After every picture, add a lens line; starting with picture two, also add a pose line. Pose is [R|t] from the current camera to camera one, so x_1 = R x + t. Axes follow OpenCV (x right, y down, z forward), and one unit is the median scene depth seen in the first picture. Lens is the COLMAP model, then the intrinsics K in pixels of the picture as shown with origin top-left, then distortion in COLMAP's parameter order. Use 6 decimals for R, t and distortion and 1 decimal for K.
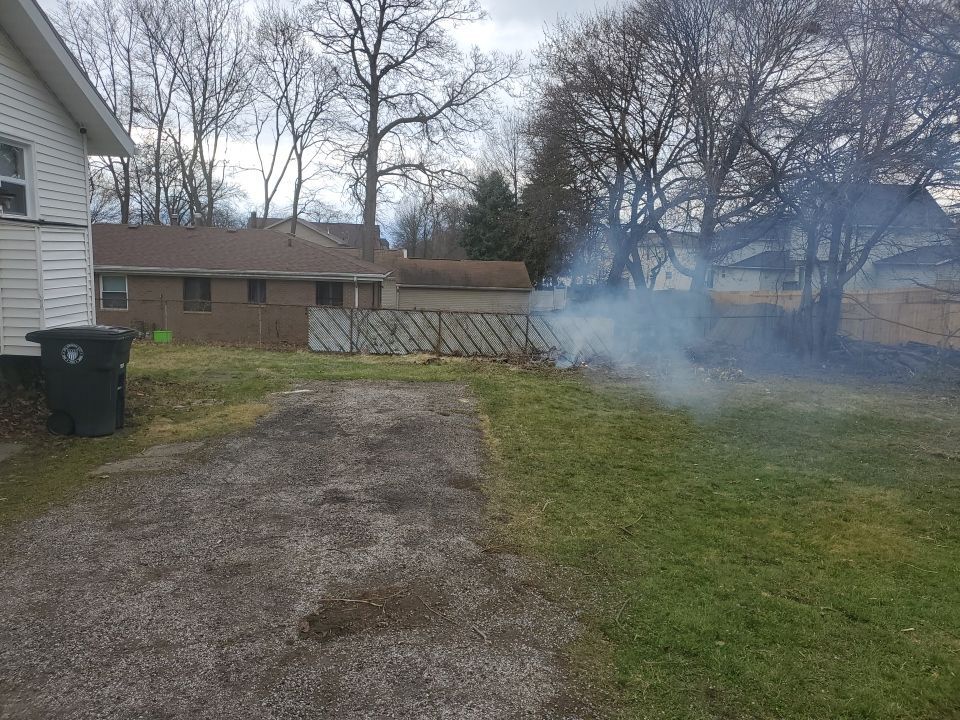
lens RADIAL K [[738.4, 0, 490.1], [0, 738.4, 348.9], [0, 0, 1]] dist [0.023549, -0.012619]
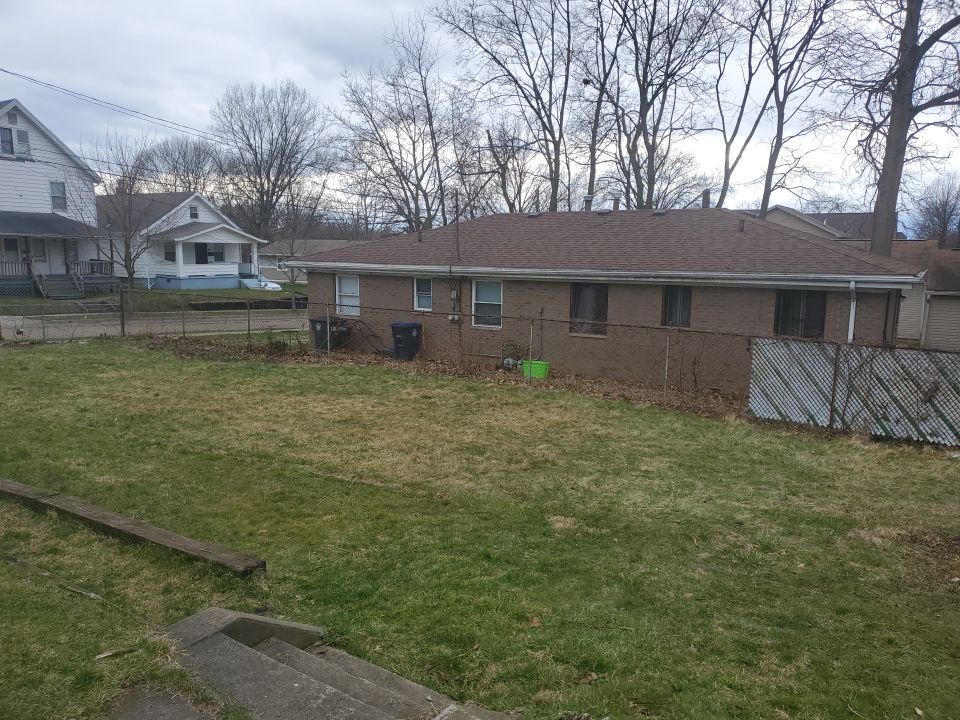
lens RADIAL K [[738.4, 0, 478.0], [0, 738.4, 364.9], [0, 0, 1]] dist [0.023549, -0.012619]
pose [[0.793830, 0.072159, -0.603843, -0.065914], [-0.060441, 0.997381, 0.039730, -0.040886], [0.605128, 0.004958, 0.796112, 0.391347]]
